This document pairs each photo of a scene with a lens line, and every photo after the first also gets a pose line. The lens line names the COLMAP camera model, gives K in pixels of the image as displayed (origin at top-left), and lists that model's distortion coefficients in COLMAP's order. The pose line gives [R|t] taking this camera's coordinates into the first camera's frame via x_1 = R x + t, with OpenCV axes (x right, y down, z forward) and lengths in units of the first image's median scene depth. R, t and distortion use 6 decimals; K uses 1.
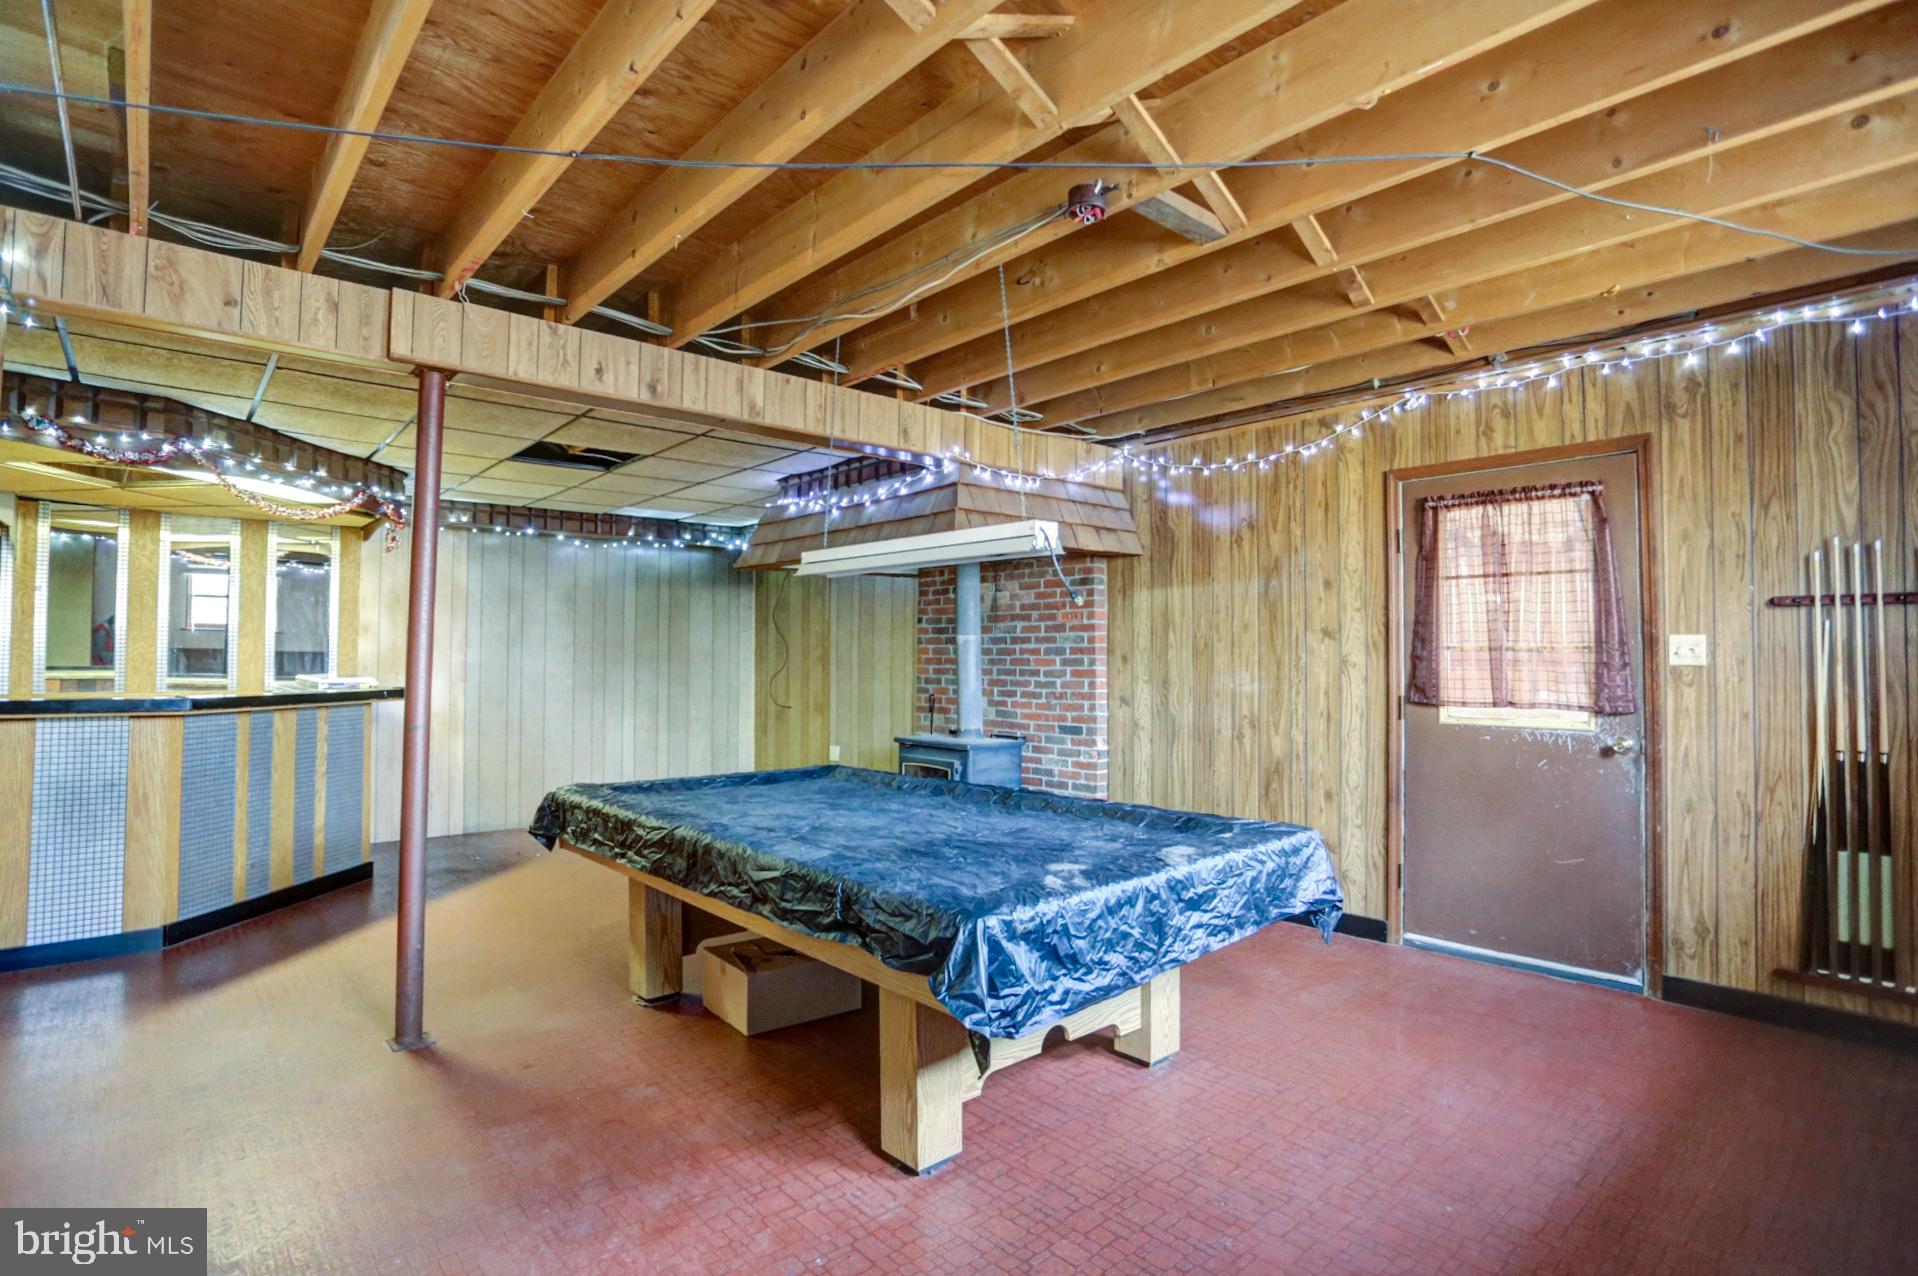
lens RADIAL K [[945.3, 0, 952.7], [0, 945.3, 625.1], [0, 0, 1]] dist [-0.055450, 0.023887]
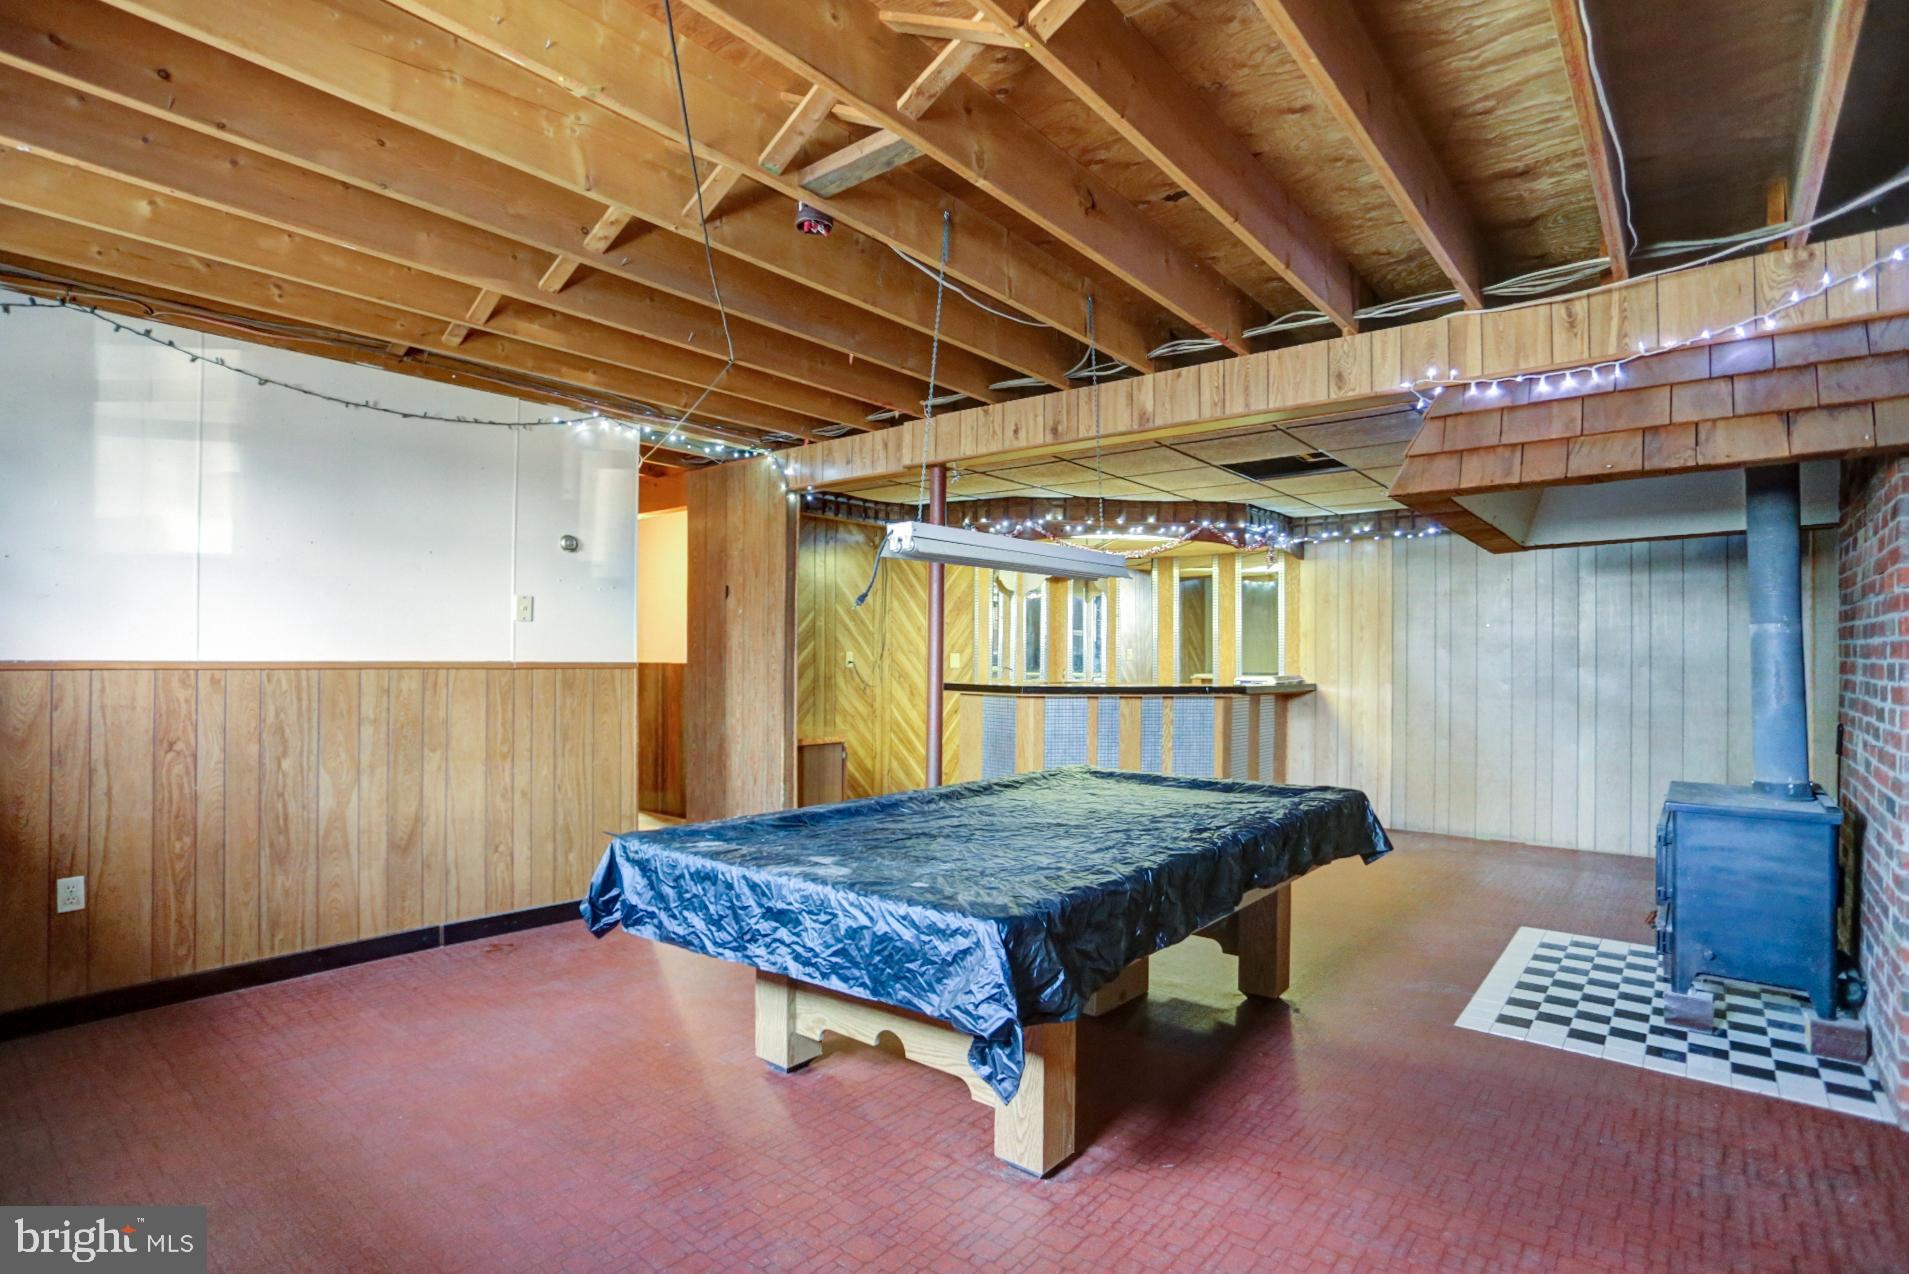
lens RADIAL K [[932.5, 0, 954.5], [0, 932.5, 637.0], [0, 0, 1]] dist [-0.056287, 0.000318]
pose [[0.172239, -0.017645, -0.984897, 0.651503], [0.027982, 0.999524, -0.013013, 0.014903], [0.984658, -0.025318, 0.172650, 0.542248]]
